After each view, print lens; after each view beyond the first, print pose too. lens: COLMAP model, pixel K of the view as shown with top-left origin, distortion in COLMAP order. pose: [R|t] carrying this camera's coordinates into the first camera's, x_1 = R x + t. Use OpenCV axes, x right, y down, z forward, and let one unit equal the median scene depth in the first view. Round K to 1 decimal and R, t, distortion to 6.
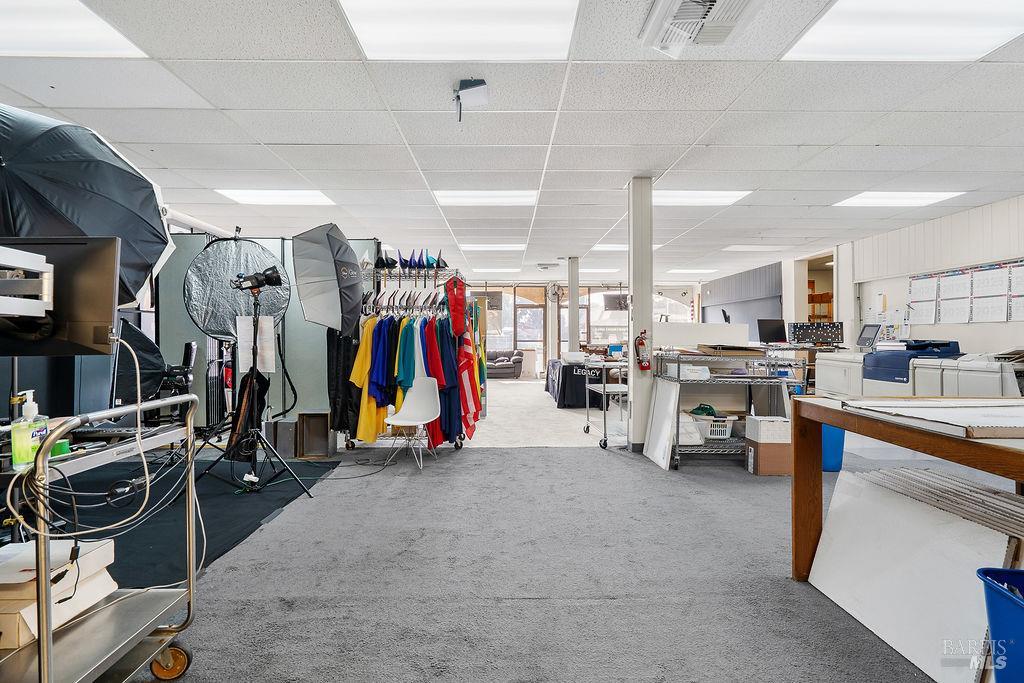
lens RADIAL K [[468.6, 0, 517.3], [0, 468.6, 337.2], [0, 0, 1]] dist [-0.008266, 0.003007]
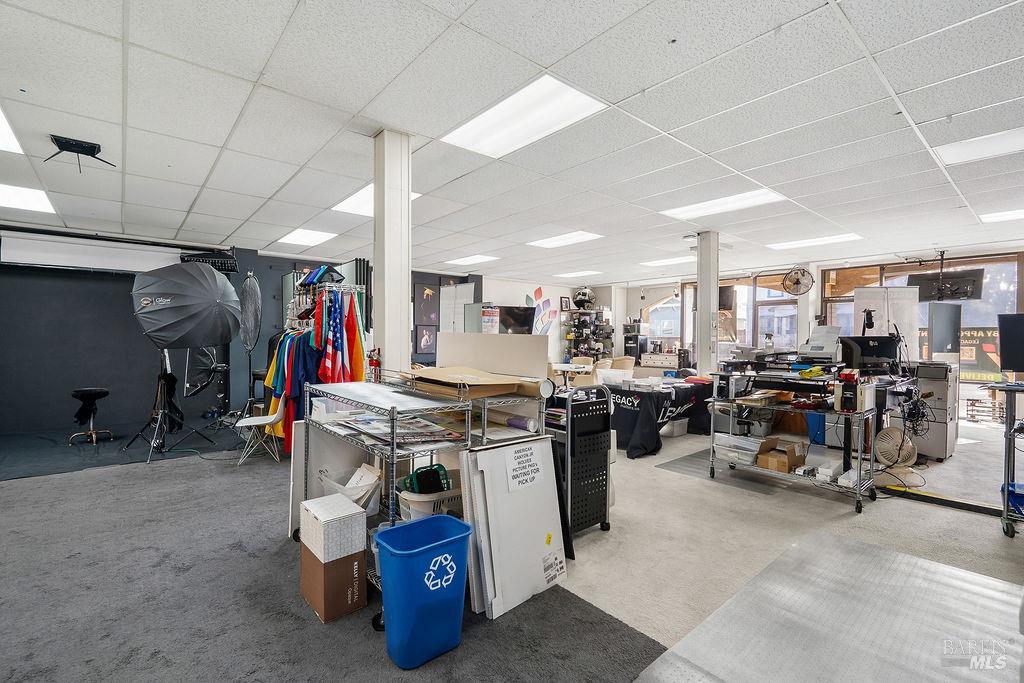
lens RADIAL K [[468.6, 0, 508.1], [0, 468.6, 340.6], [0, 0, 1]] dist [-0.008266, 0.003007]
pose [[0.620541, 0.000188, -0.784174, 0.587787], [-0.002761, 0.999994, -0.001945, -0.010932], [0.784169, 0.003372, 0.620538, 0.435516]]
